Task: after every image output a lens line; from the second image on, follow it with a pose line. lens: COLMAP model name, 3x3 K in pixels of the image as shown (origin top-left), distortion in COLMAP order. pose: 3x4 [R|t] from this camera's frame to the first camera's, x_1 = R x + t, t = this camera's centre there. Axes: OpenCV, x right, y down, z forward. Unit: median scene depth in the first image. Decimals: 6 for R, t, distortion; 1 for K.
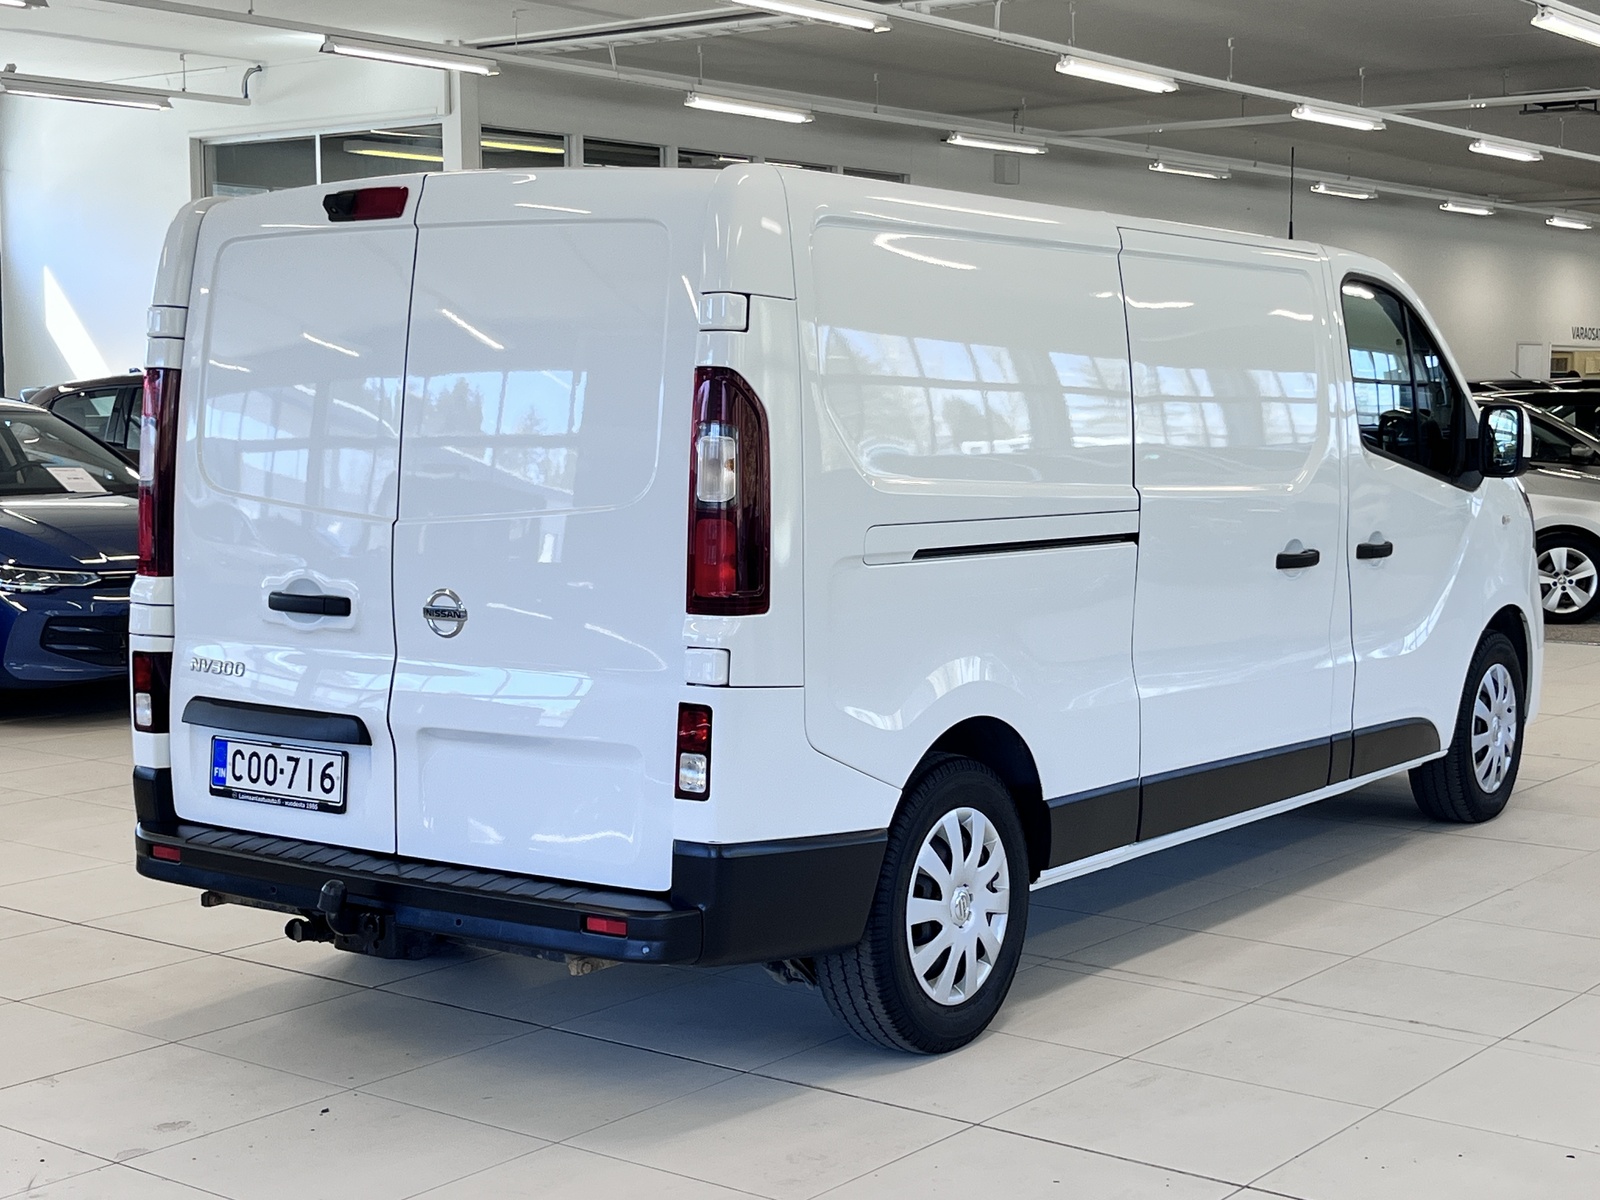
lens RADIAL K [[2402.0, 0, 799.6], [0, 2402.0, 647.9], [0, 0, 1]] dist [0.091044, -0.017481]
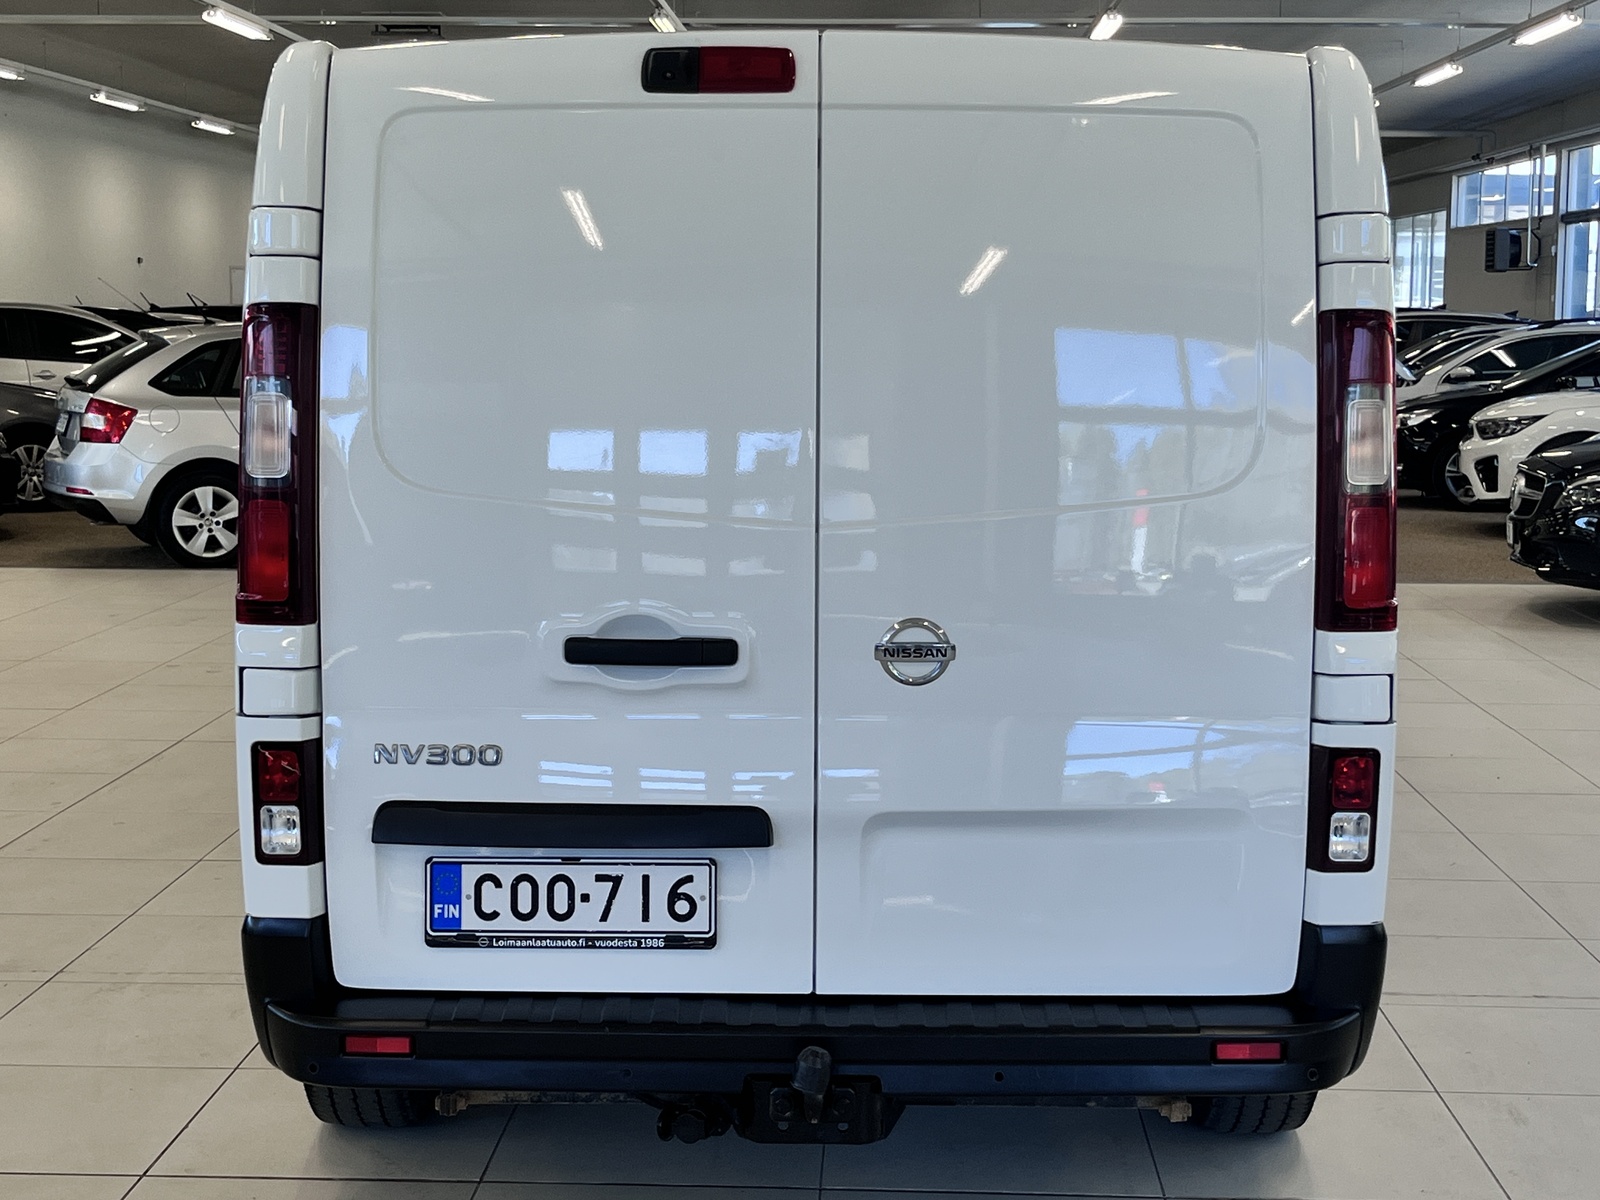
lens RADIAL K [[2495.5, 0, 799.5], [0, 2495.5, 643.6], [0, 0, 1]] dist [0.264276, -1.587756]
pose [[0.816698, -0.068366, 0.573001, -0.568820], [0.056167, 0.997660, 0.038978, -0.045192], [-0.574325, 0.000350, 0.818627, 0.384563]]
